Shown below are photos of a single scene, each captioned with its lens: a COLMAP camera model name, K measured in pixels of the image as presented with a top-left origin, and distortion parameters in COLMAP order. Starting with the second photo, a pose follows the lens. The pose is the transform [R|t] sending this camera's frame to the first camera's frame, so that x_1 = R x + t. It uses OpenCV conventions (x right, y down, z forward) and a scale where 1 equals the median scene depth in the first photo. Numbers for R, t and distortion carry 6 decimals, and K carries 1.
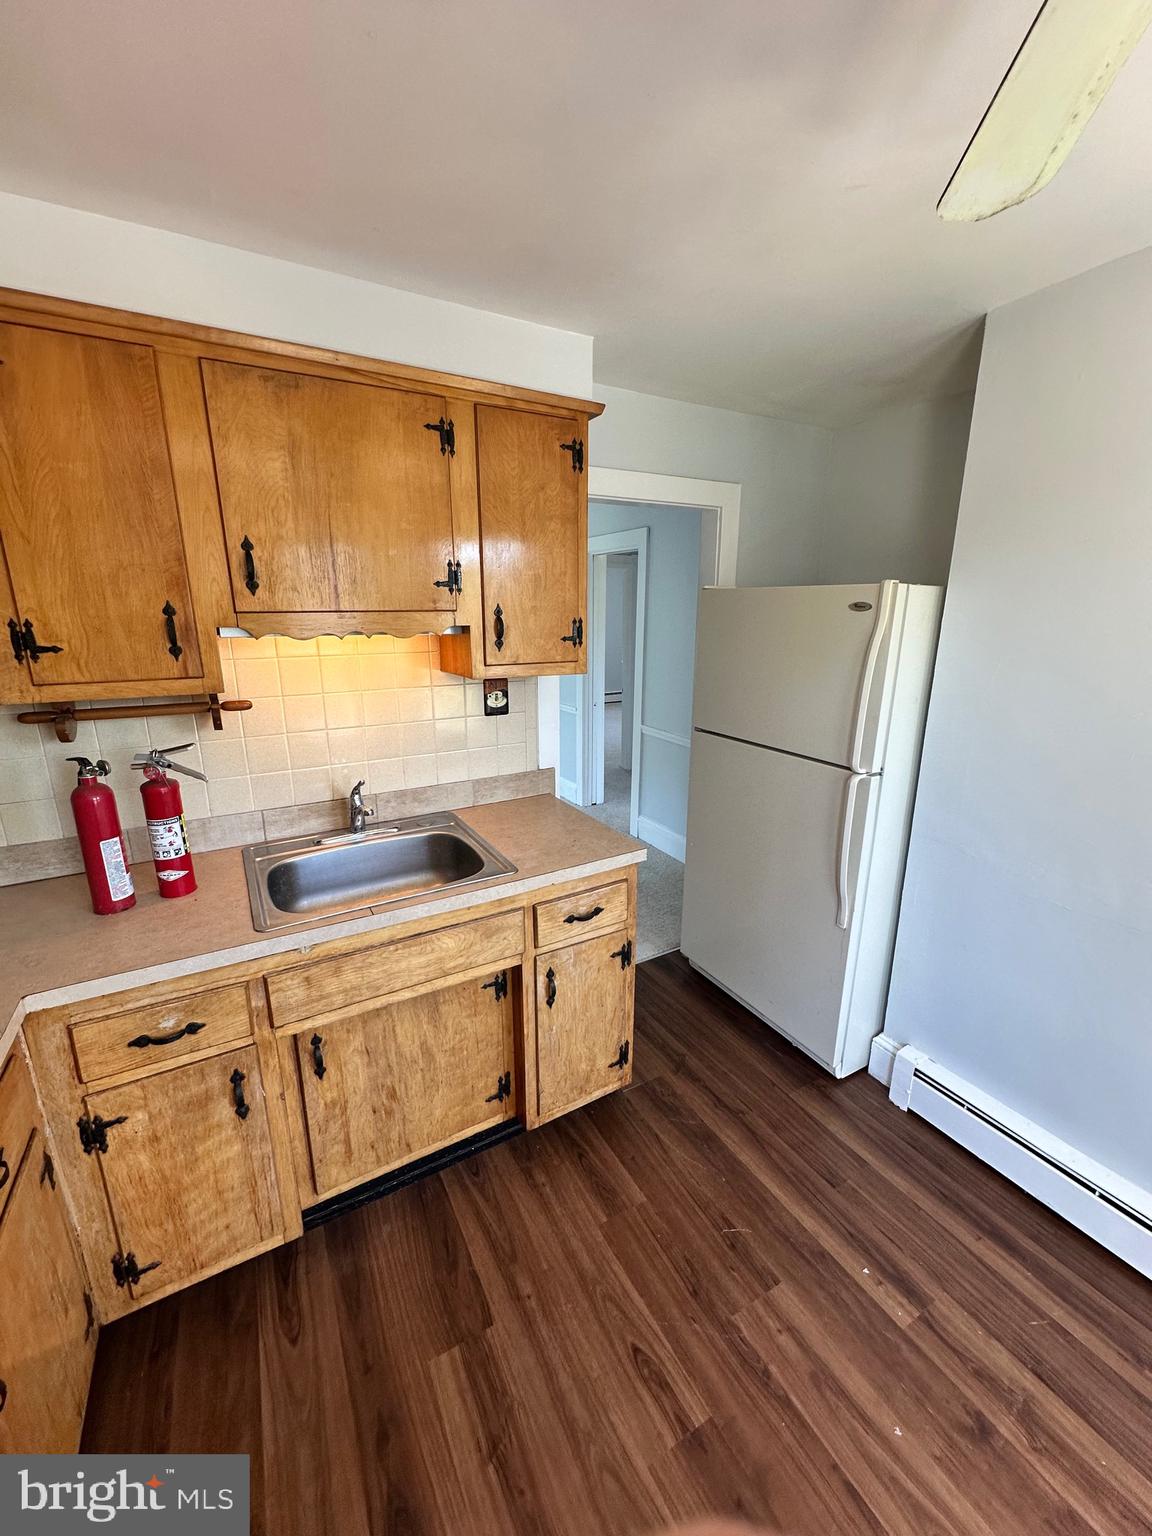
lens RADIAL K [[617.8, 0, 576.0], [0, 617.8, 768.0], [0, 0, 1]] dist [0.001593, 0.000500]
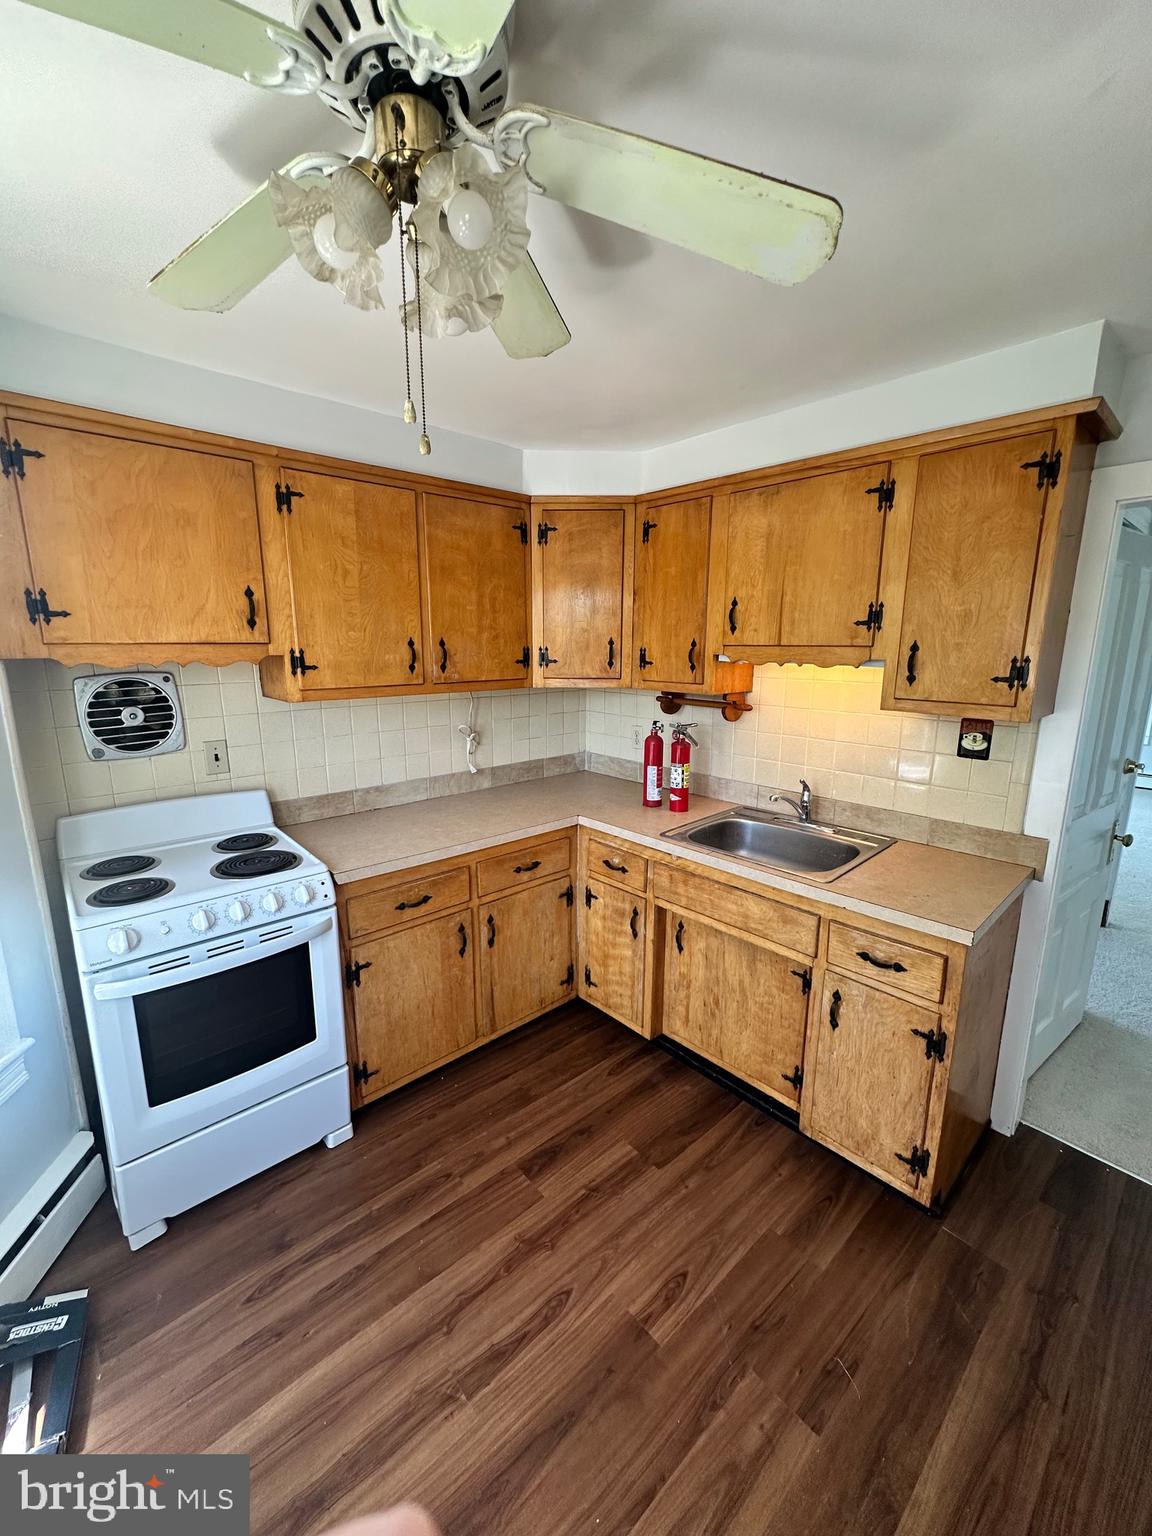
lens RADIAL K [[617.8, 0, 576.0], [0, 617.8, 768.0], [0, 0, 1]] dist [0.001593, 0.000500]
pose [[0.221841, 0.198885, -0.954584, 0.833628], [-0.249220, 0.958027, 0.141685, -0.073280], [0.942696, 0.206470, 0.262096, 0.265096]]
